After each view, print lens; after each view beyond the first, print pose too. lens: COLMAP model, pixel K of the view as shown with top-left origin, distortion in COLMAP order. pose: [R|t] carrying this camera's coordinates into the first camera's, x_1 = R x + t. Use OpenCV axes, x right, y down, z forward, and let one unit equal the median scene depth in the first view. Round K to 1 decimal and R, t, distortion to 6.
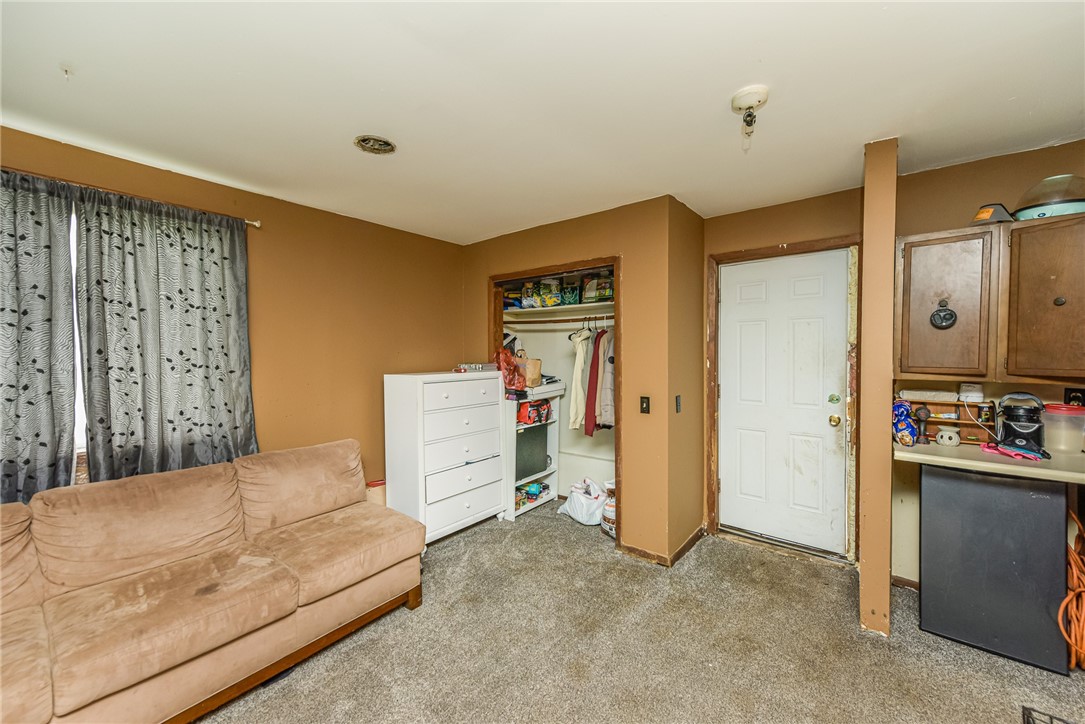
lens RADIAL K [[399.1, 0, 542.5], [0, 399.1, 362.0], [0, 0, 1]] dist [0.000251, 0.000028]
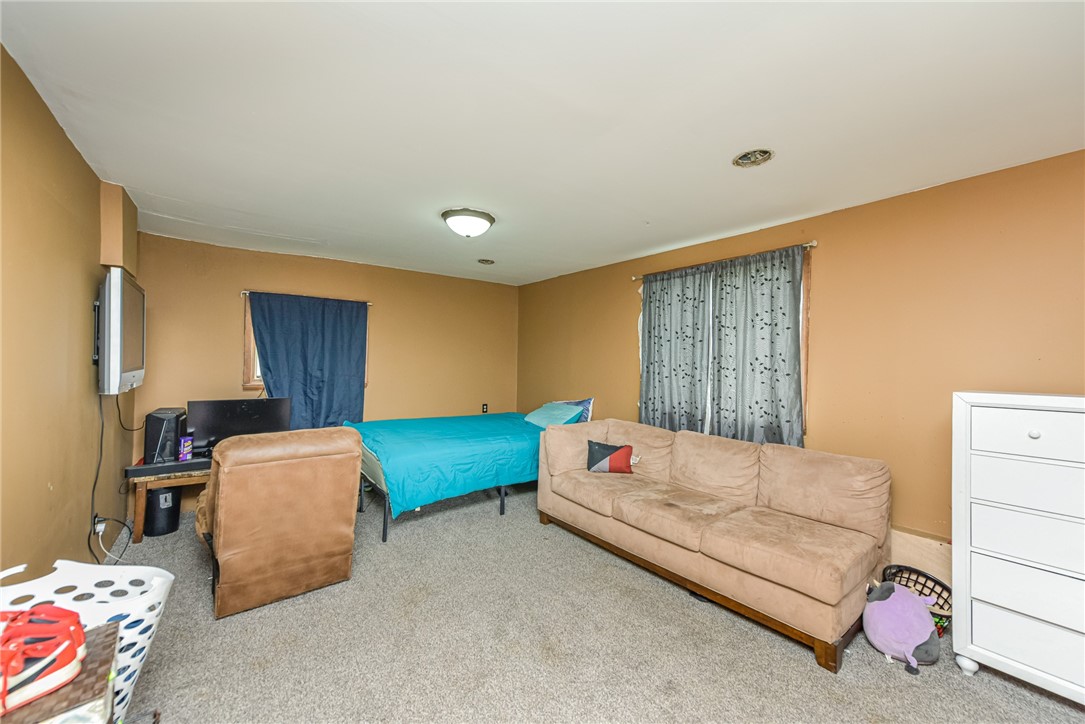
lens RADIAL K [[416.1, 0, 542.5], [0, 416.1, 362.0], [0, 0, 1]] dist [0.000583, 0.000054]
pose [[-0.226634, 0.005500, -0.973965, 0.690365], [-0.031443, 0.999422, 0.012960, -0.010740], [0.973472, 0.033561, -0.226330, 0.639321]]
